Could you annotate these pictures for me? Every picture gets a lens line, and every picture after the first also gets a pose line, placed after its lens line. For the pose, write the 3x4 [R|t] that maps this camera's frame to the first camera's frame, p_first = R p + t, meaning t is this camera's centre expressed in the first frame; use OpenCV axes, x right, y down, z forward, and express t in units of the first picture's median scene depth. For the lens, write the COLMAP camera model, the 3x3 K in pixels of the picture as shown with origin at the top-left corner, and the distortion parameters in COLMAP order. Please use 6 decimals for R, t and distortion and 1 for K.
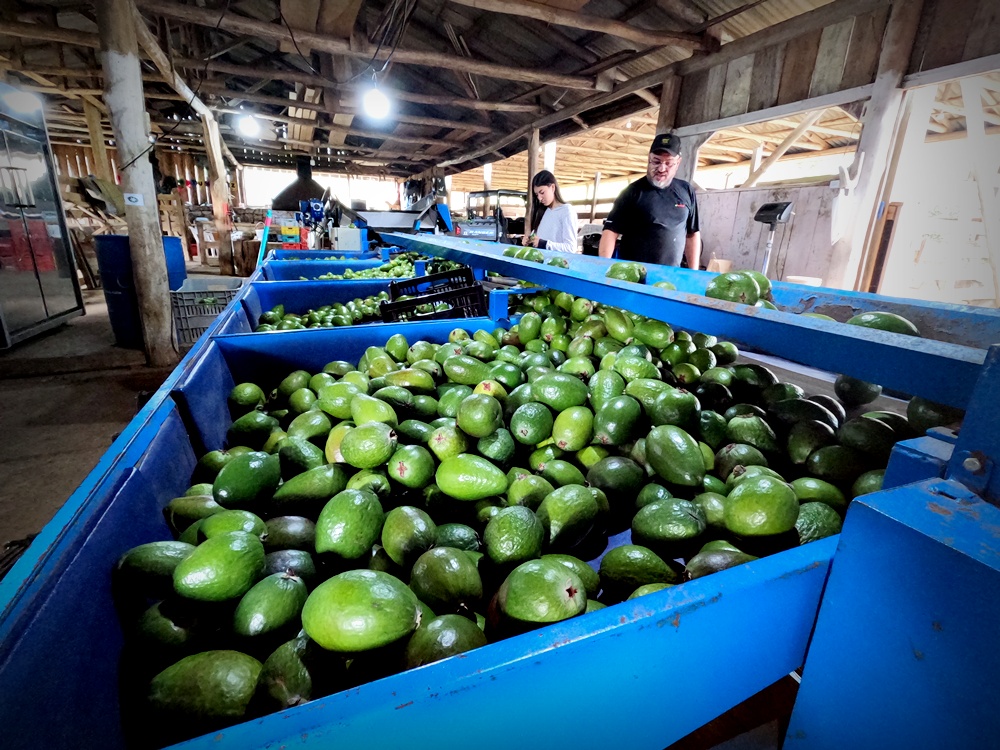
lens RADIAL K [[478.2, 0, 500.0], [0, 478.2, 375.0], [0, 0, 1]] dist [0.001574, -0.000505]
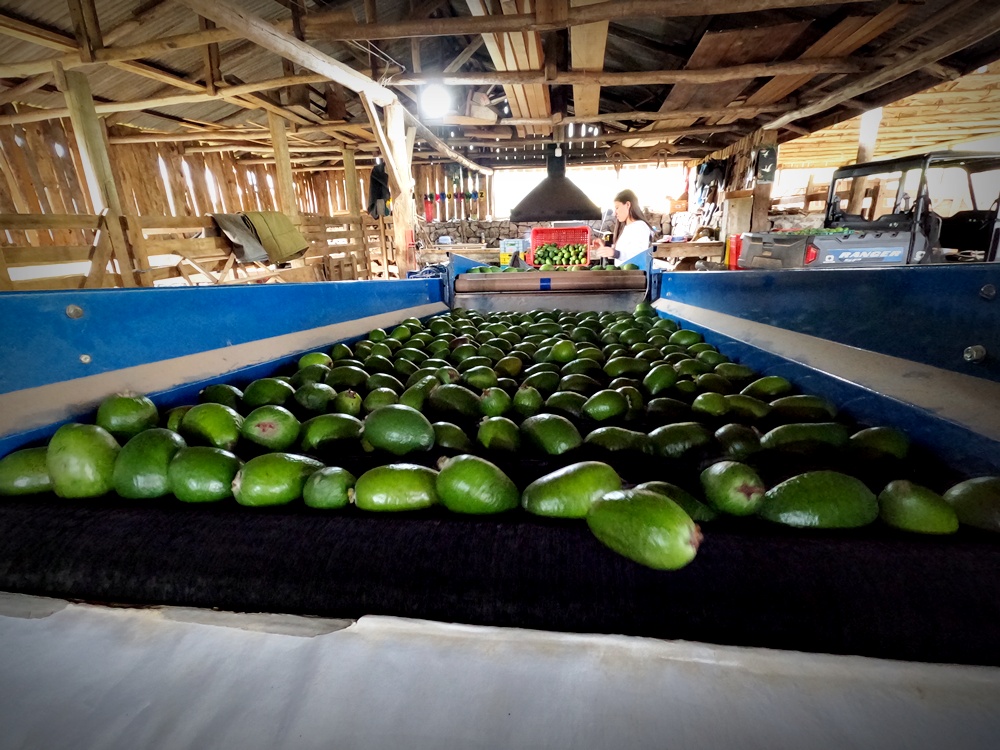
lens RADIAL K [[478.2, 0, 500.0], [0, 478.2, 375.0], [0, 0, 1]] dist [0.001574, -0.000505]
pose [[0.849771, 0.100407, -0.517501, -0.072873], [-0.091673, 0.994882, 0.042497, -0.139450], [0.519120, 0.011328, 0.854626, 0.351379]]
